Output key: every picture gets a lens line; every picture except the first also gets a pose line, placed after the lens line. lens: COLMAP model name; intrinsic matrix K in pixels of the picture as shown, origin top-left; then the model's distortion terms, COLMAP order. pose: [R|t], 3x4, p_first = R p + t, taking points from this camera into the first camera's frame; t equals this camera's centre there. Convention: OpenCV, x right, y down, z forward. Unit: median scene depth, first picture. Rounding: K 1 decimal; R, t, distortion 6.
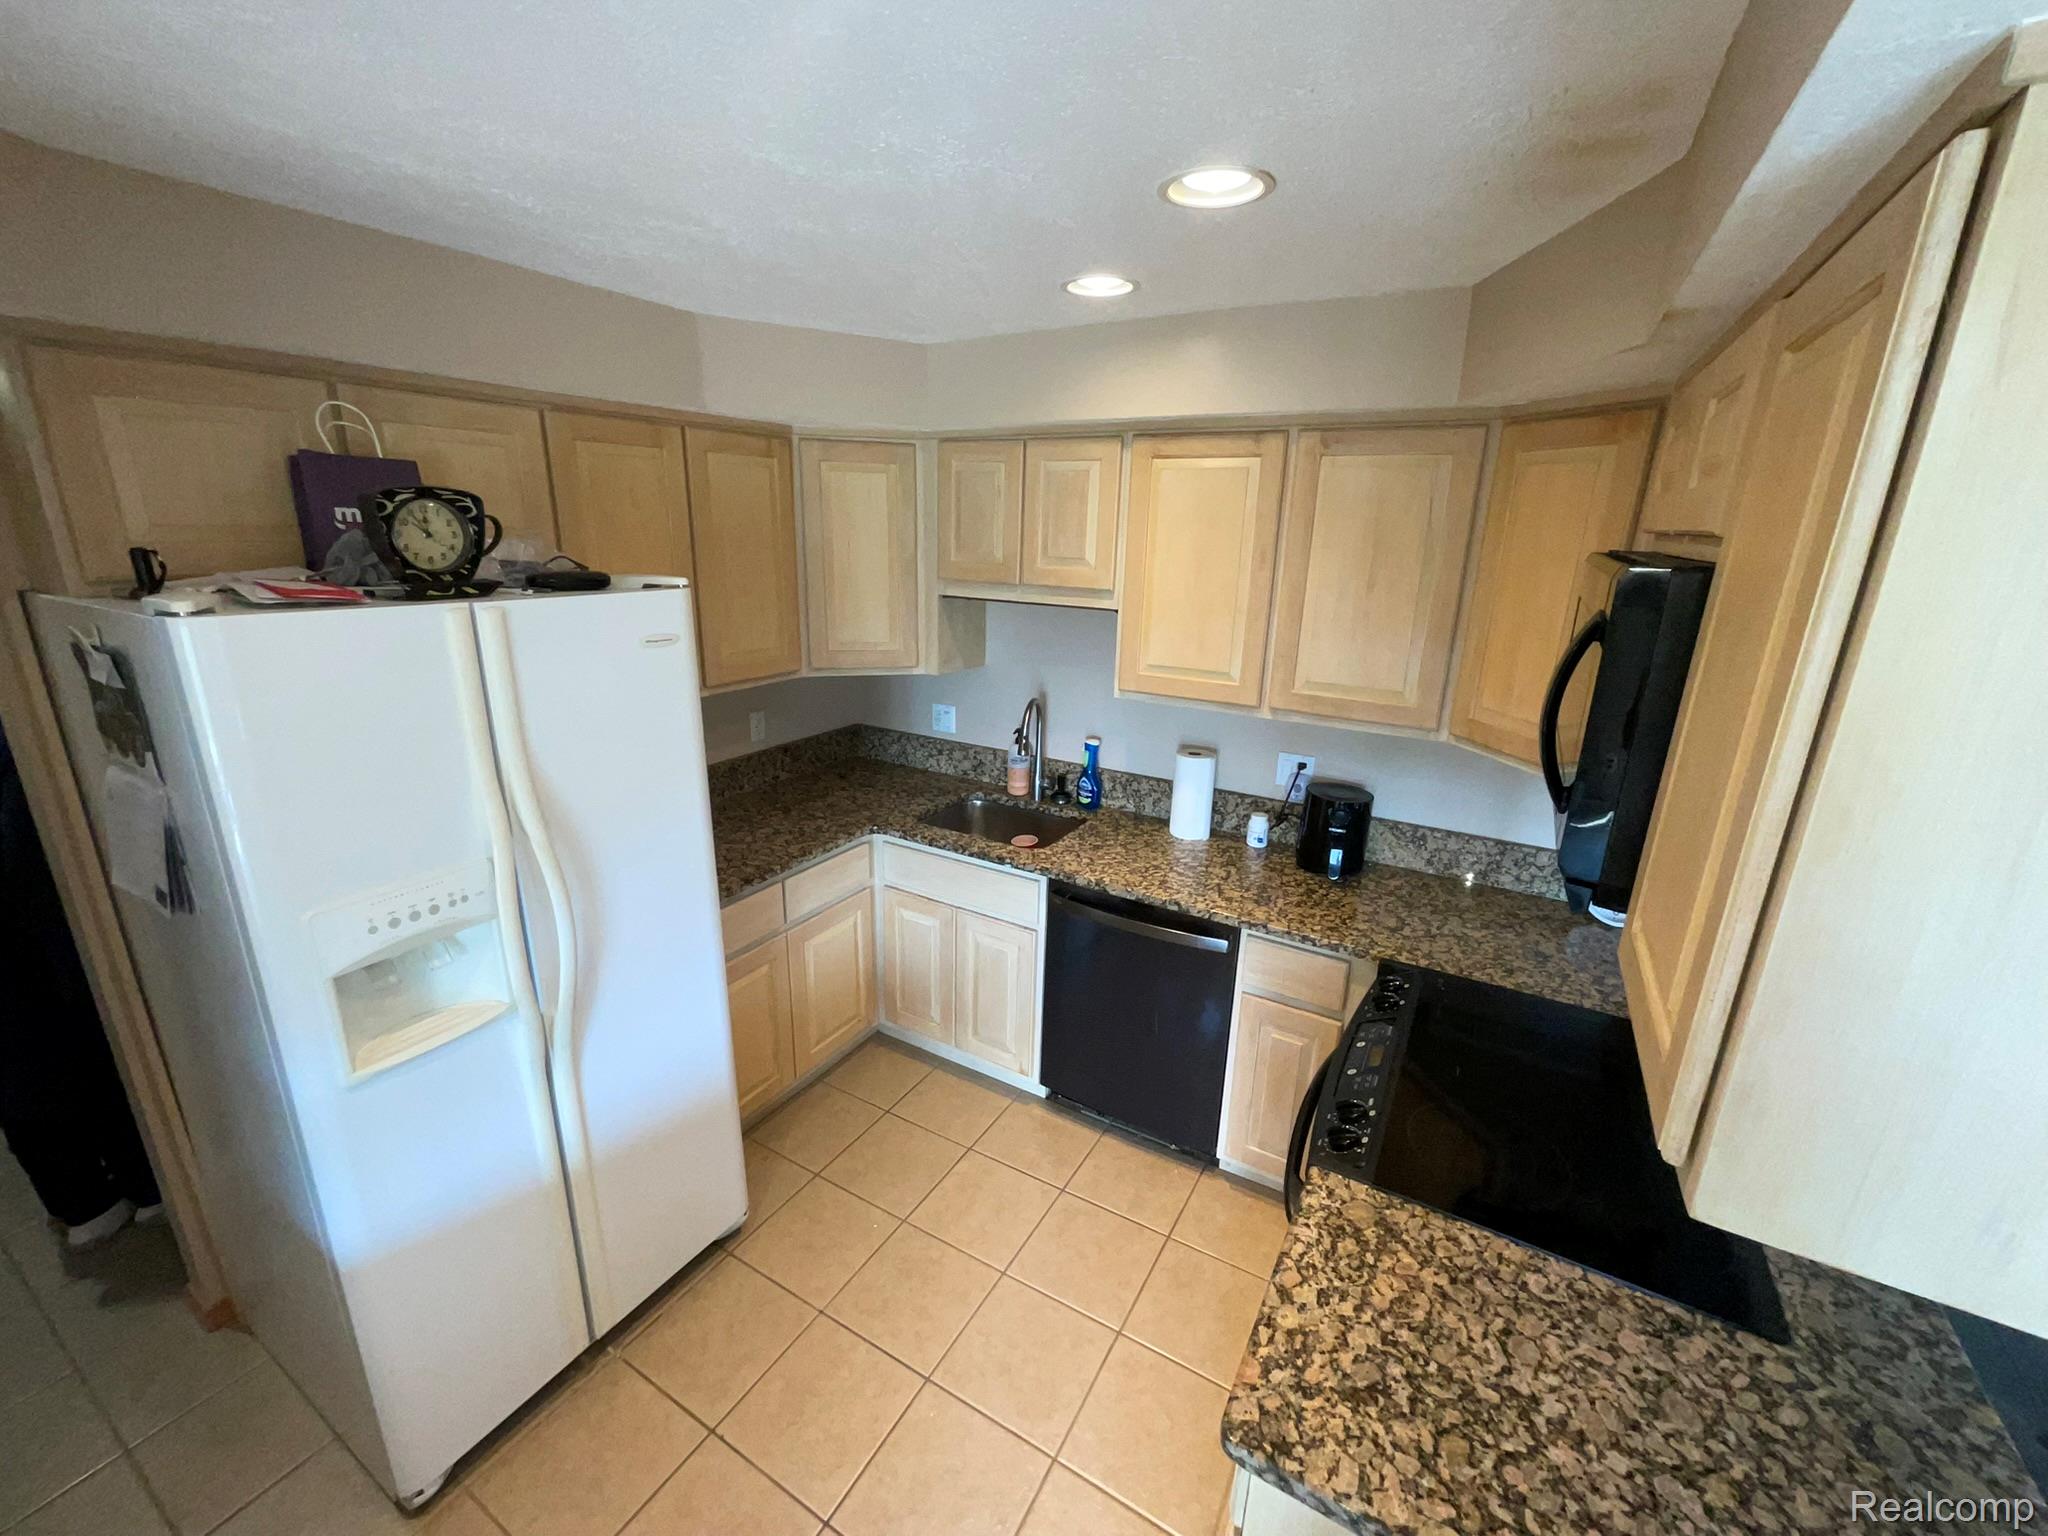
lens RADIAL K [[828.0, 0, 1025.6], [0, 828.0, 766.1], [0, 0, 1]] dist [-0.010373, 0.006631]
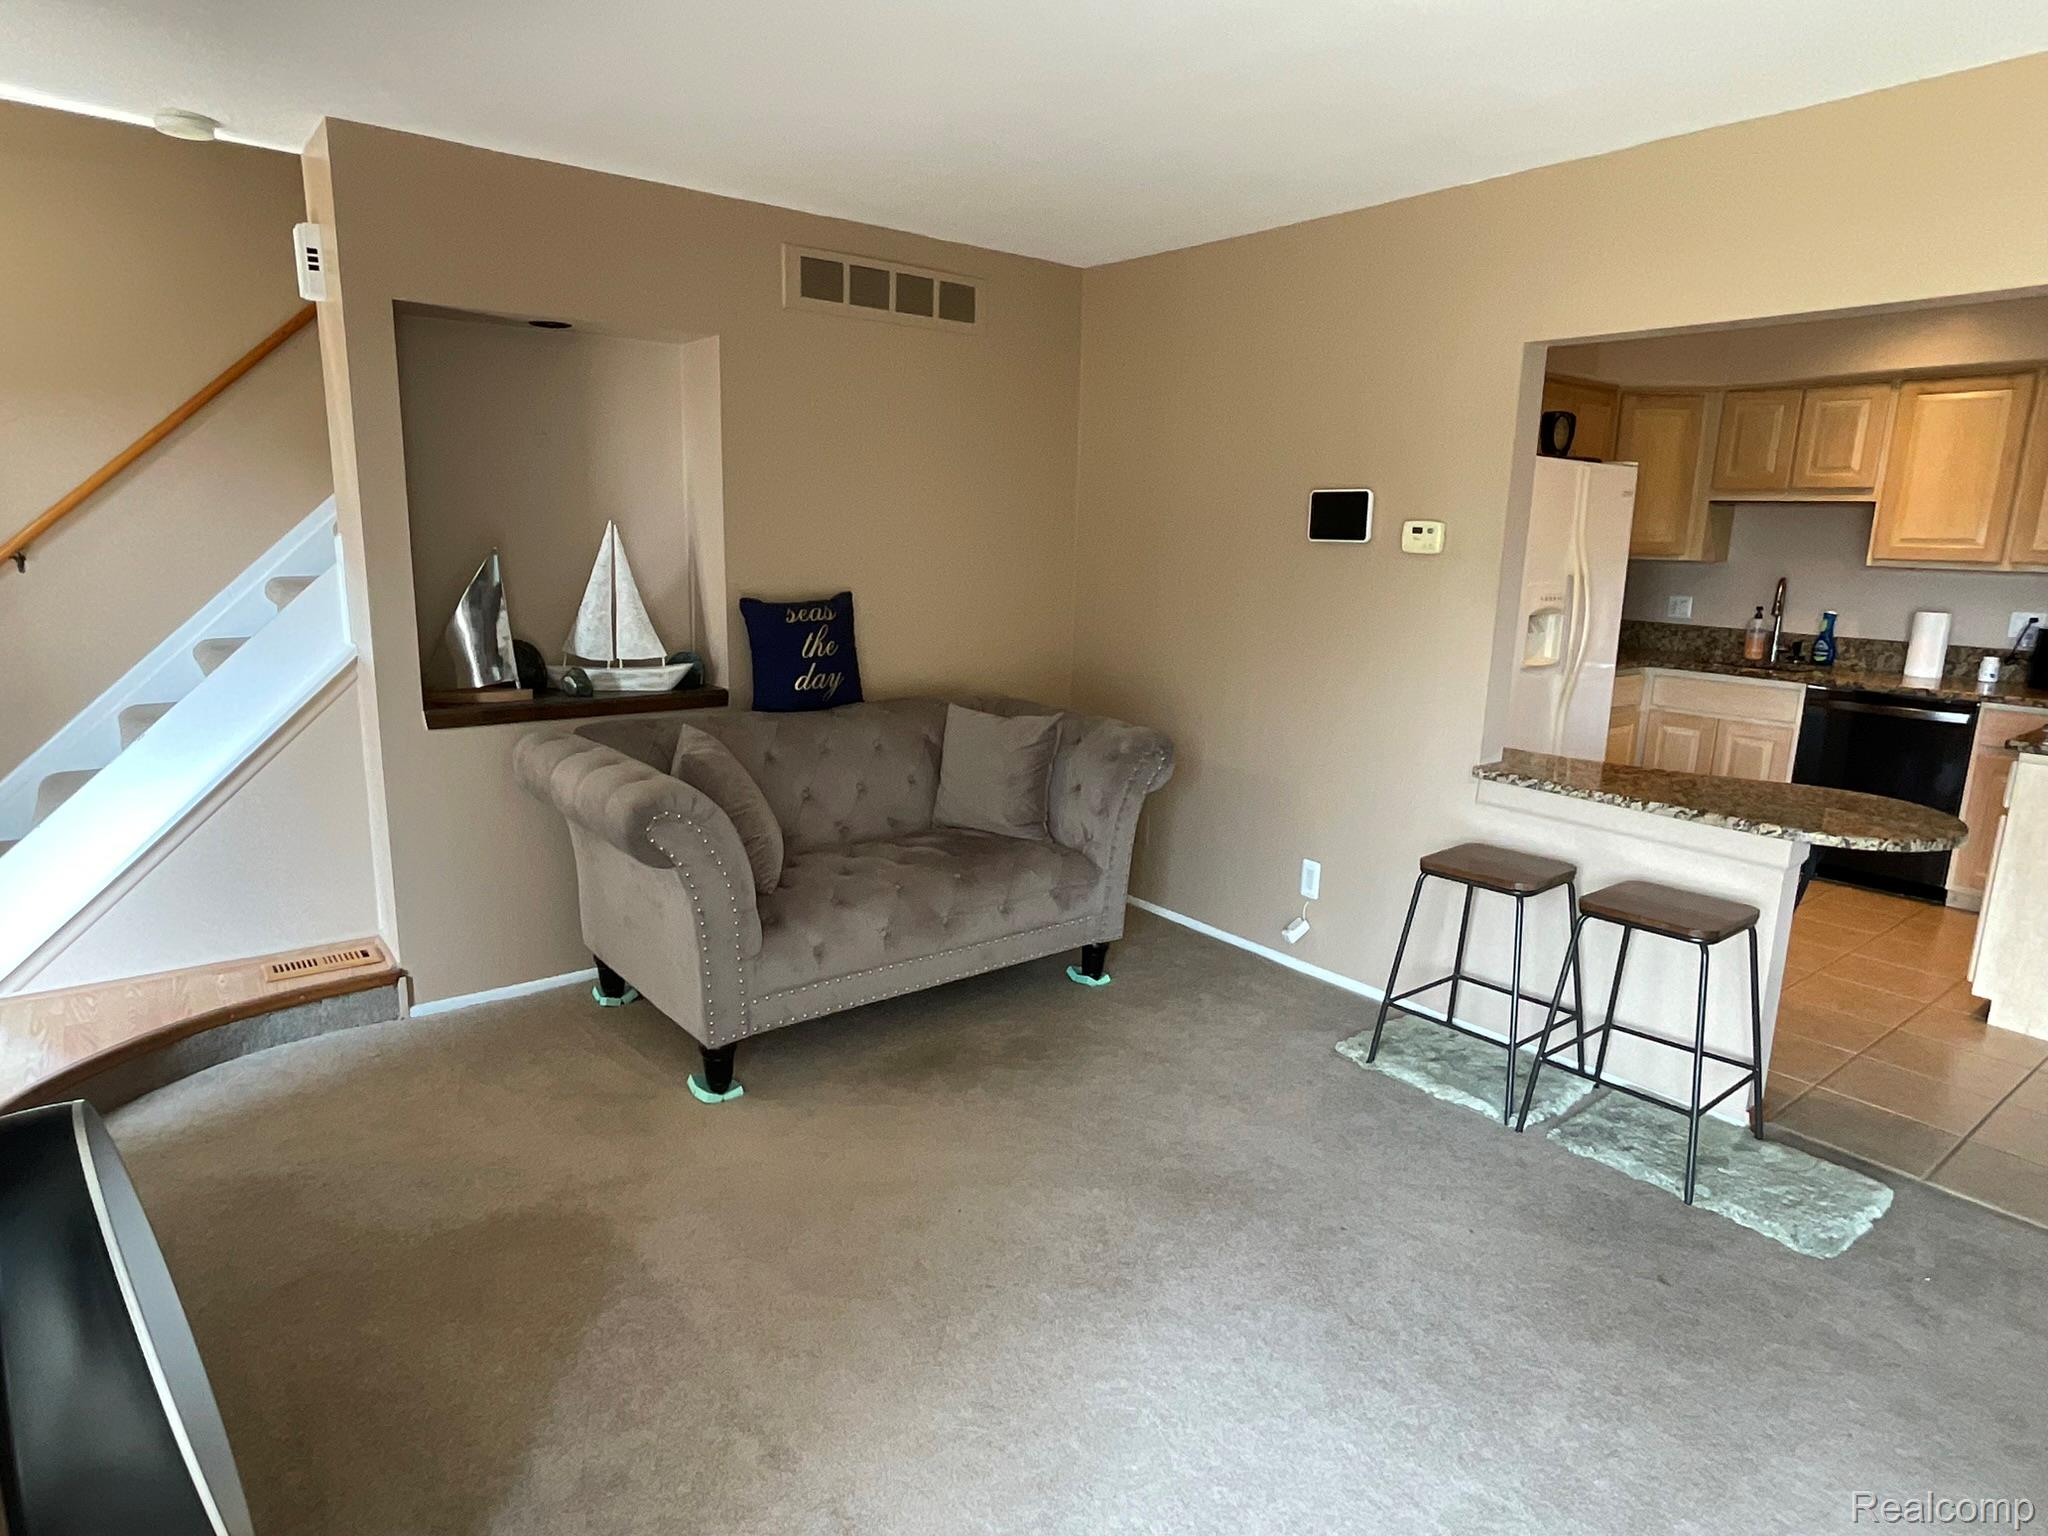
lens RADIAL K [[1174.5, 0, 1024.0], [0, 1174.5, 768.0], [0, 0, 1]] dist [-0.023910, 0.020252]
pose [[0.930280, 0.071879, -0.359741, -0.508575], [-0.103618, 0.992171, -0.069710, 0.568143], [0.351914, 0.102126, 0.930445, -1.354948]]
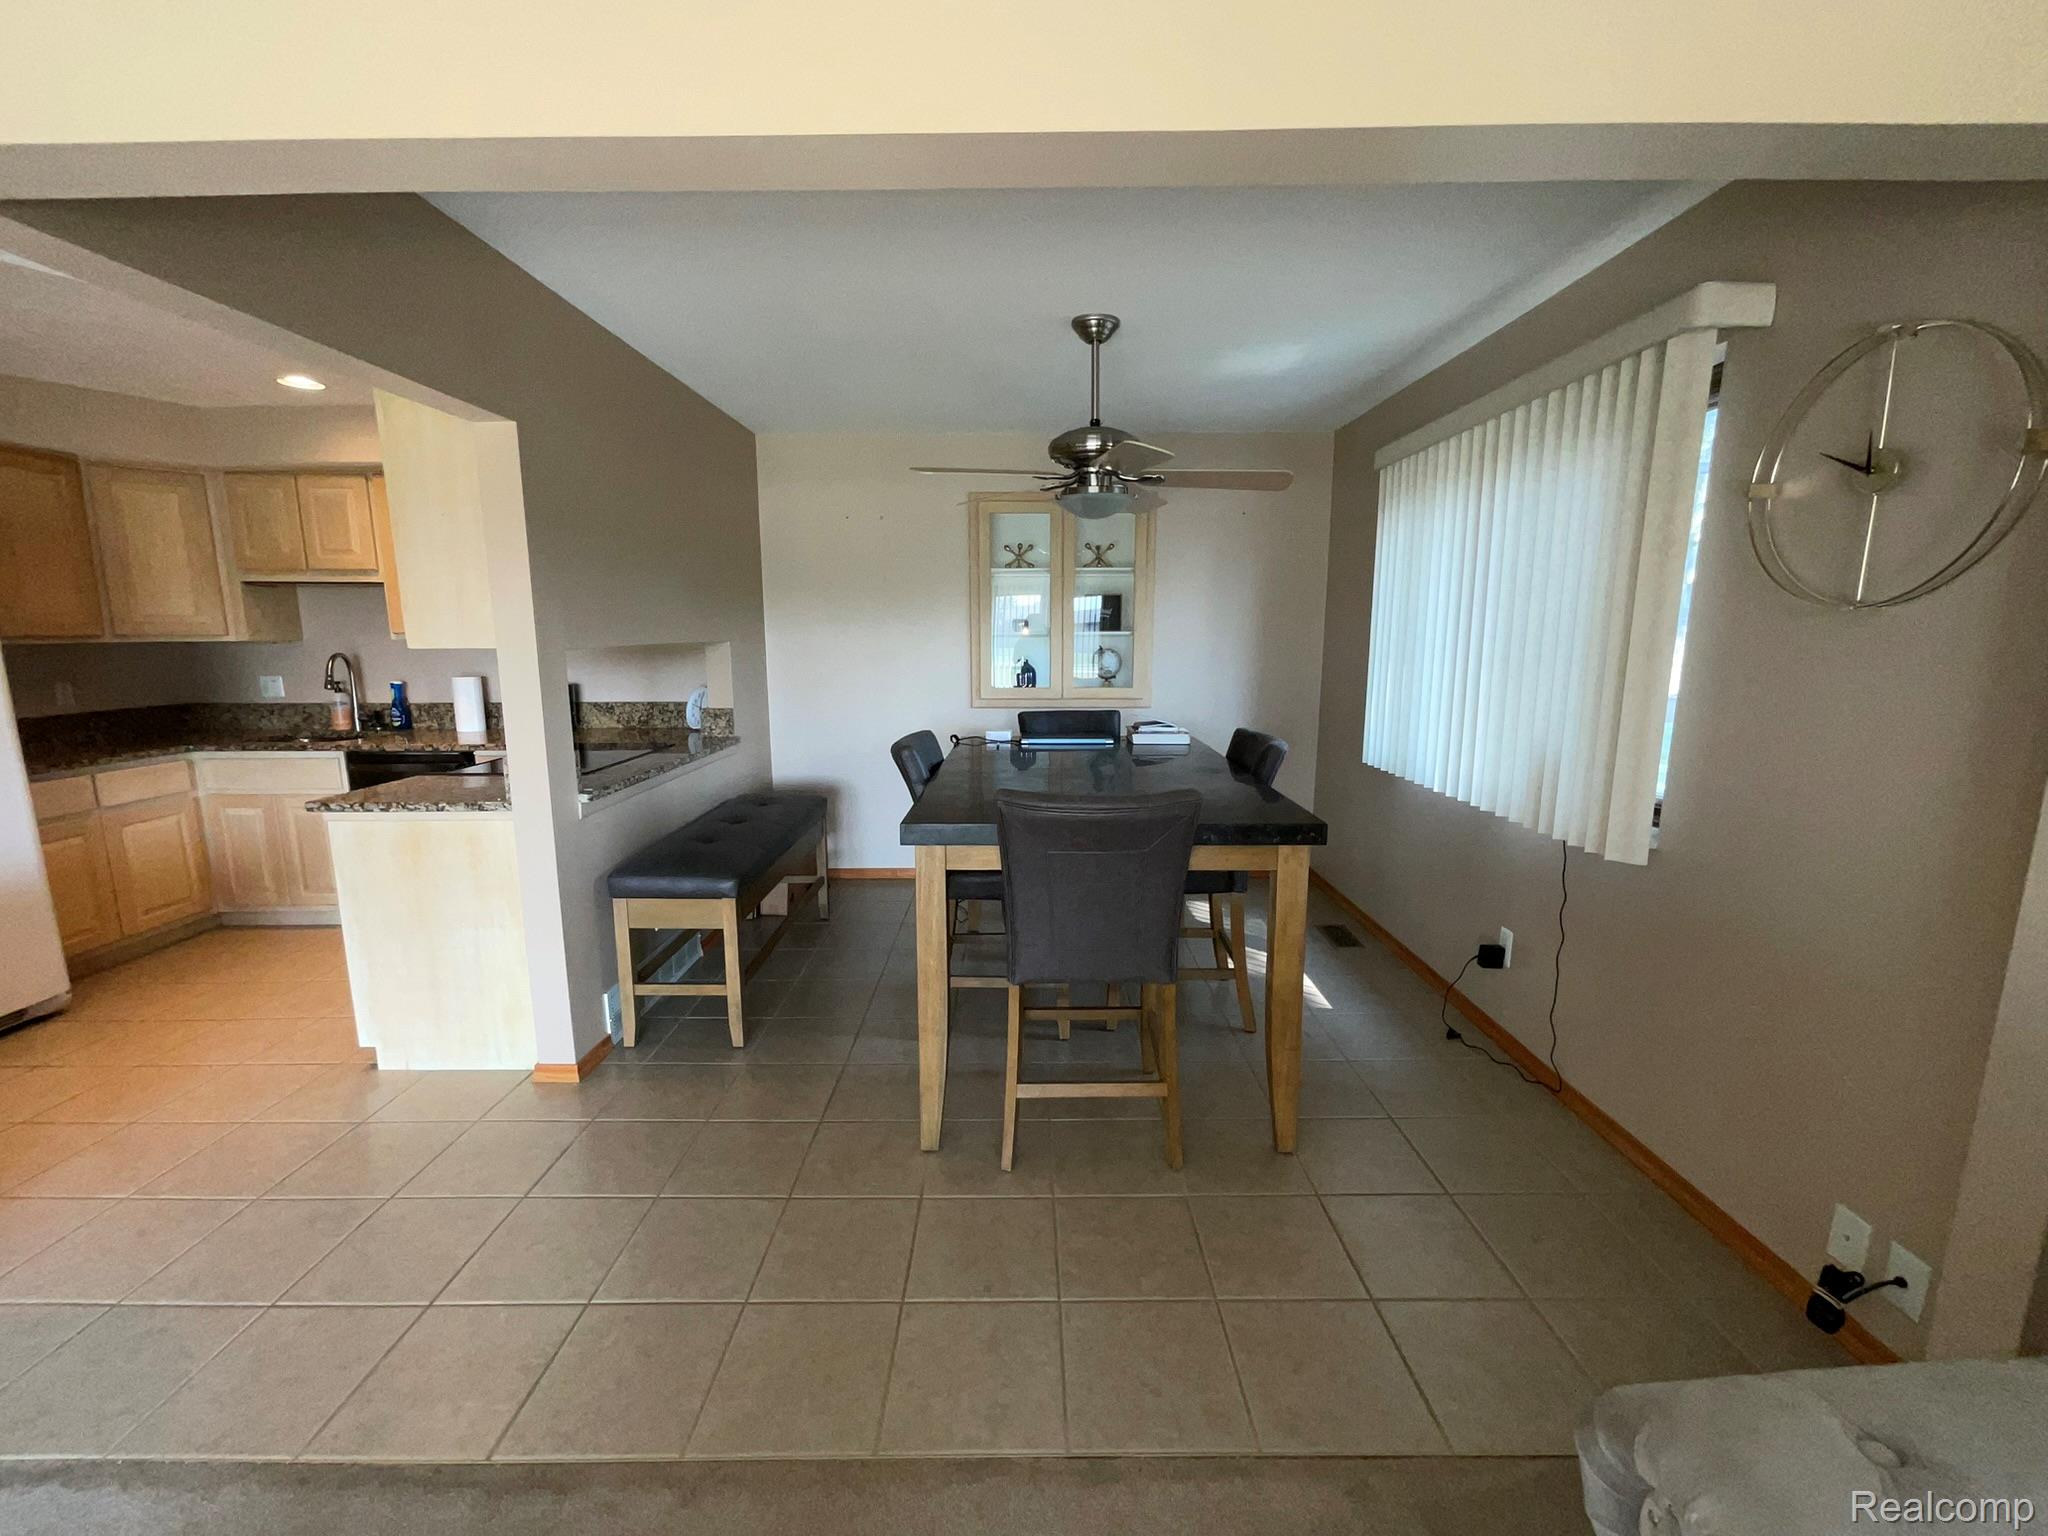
lens RADIAL K [[828.0, 0, 1025.6], [0, 828.0, 766.1], [0, 0, 1]] dist [-0.010373, 0.006631]
pose [[0.859000, -0.108132, 0.500427, 0.350635], [0.166346, 0.983357, -0.073055, 0.488557], [-0.484199, 0.145998, 0.862691, -0.921964]]
